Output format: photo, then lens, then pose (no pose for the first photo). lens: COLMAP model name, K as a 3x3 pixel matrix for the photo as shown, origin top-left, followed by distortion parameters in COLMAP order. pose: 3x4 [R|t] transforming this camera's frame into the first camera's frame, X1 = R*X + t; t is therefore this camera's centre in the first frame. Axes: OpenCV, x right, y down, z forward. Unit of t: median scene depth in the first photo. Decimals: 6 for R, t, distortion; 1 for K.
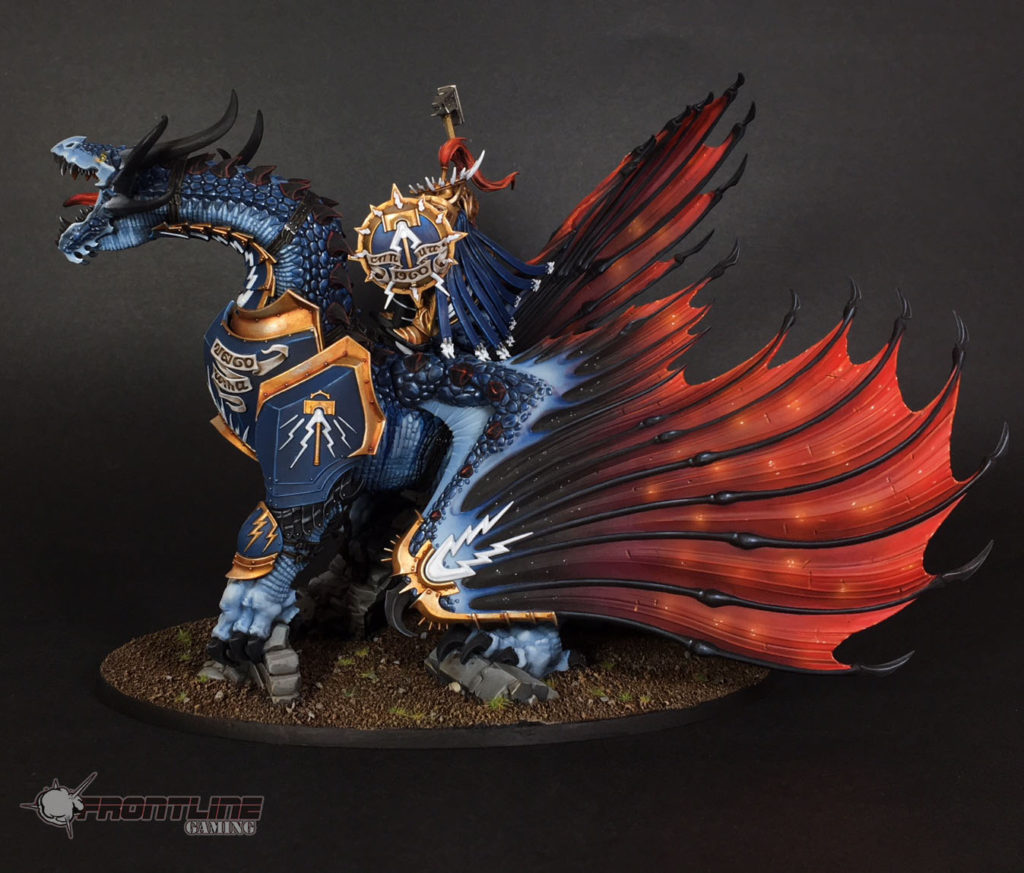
lens RADIAL K [[957.7, 0, 513.3], [0, 957.7, 429.3], [0, 0, 1]] dist [0.019127, 0.000000]
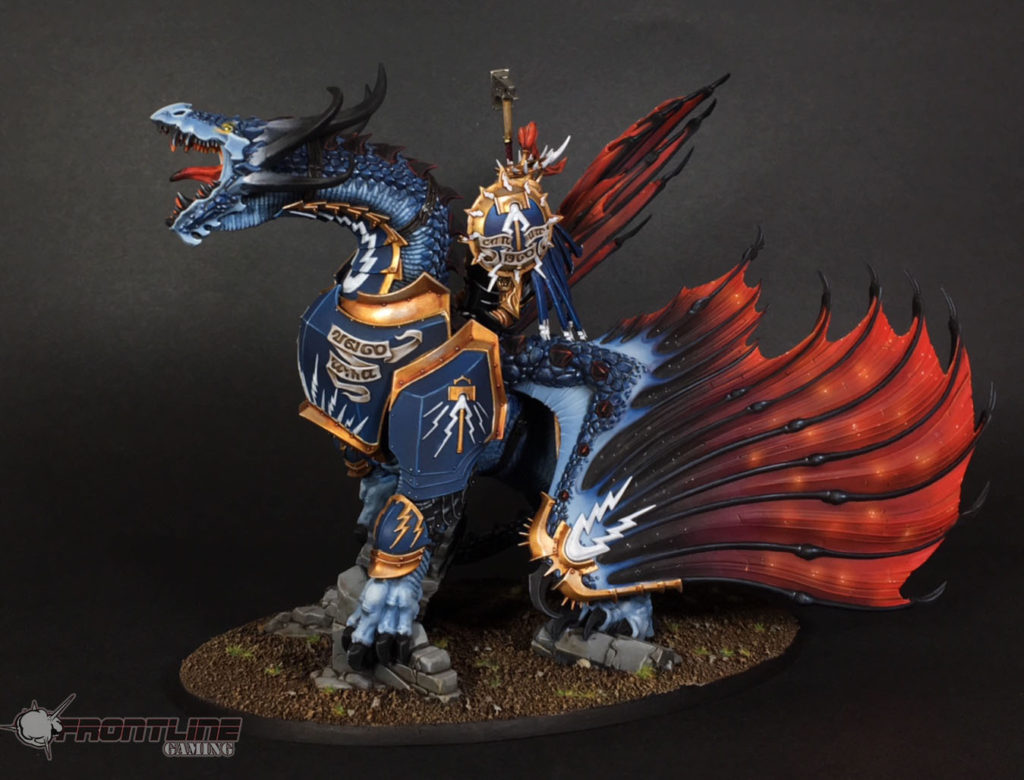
lens RADIAL K [[933.7, 0, 514.1], [0, 933.7, 400.6], [0, 0, 1]] dist [0.024055, 0.000000]
pose [[0.953223, -0.045578, 0.298812, -0.425160], [0.047920, 0.998851, -0.000511, -0.012117], [-0.298446, 0.014806, 0.954312, 0.076548]]
